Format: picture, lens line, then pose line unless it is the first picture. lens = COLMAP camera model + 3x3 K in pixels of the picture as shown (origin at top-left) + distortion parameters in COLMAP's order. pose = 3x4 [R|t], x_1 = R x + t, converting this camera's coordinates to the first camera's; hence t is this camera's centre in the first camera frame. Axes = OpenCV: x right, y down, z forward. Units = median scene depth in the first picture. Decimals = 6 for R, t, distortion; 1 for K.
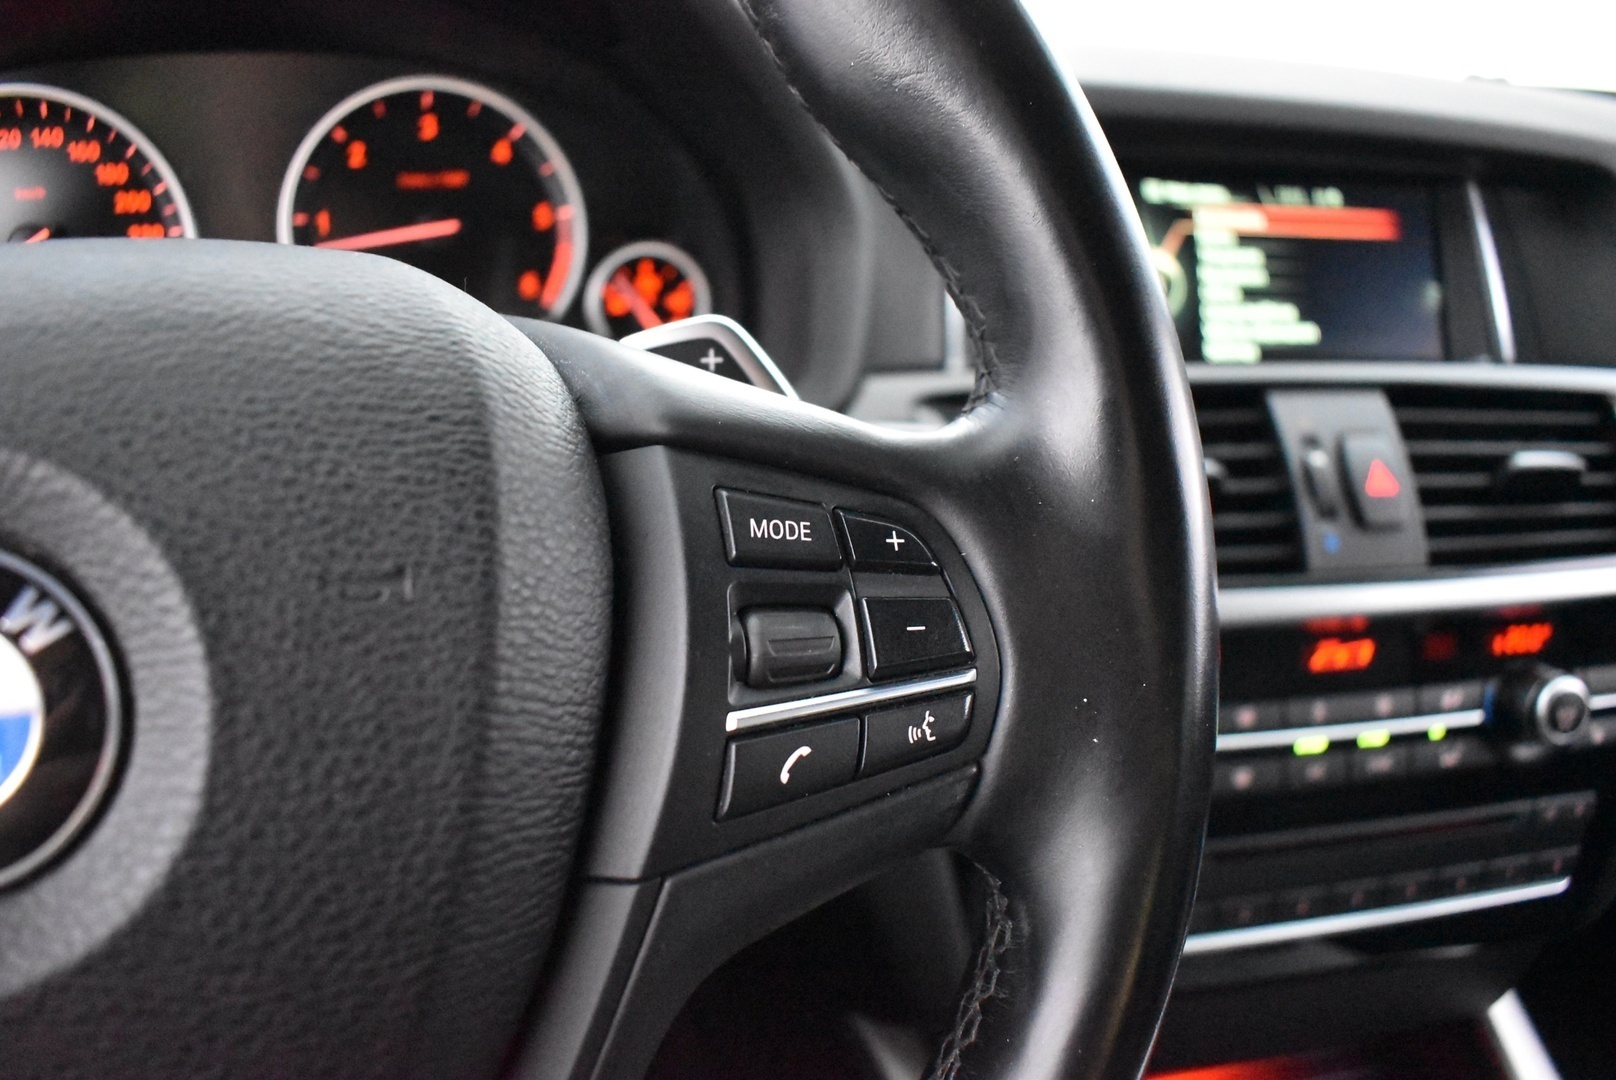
lens RADIAL K [[1259.3, 0, 810.4], [0, 1259.3, 545.1], [0, 0, 1]] dist [-0.096599, 0.016622]
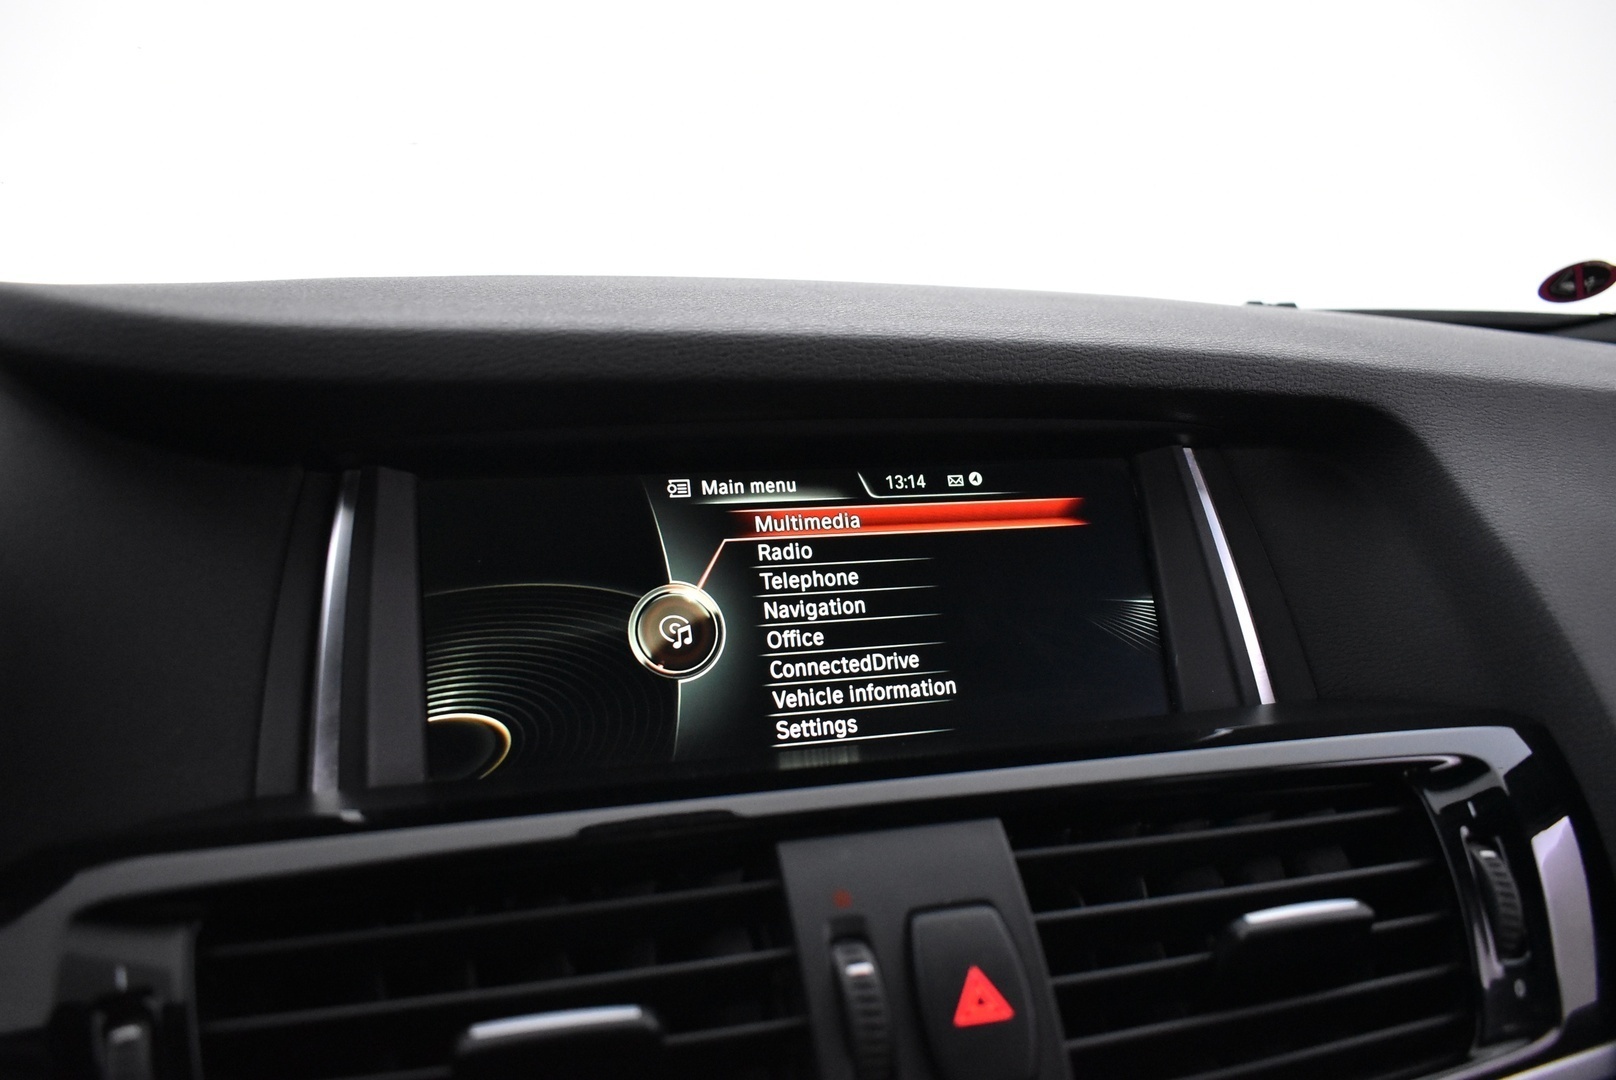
lens RADIAL K [[1259.3, 0, 807.1], [0, 1259.3, 536.9], [0, 0, 1]] dist [-0.096599, 0.016622]
pose [[0.997068, -0.059612, 0.047974, 0.354003], [0.068508, 0.974720, -0.212667, -0.132146], [-0.034084, 0.215330, 0.975946, 0.400233]]
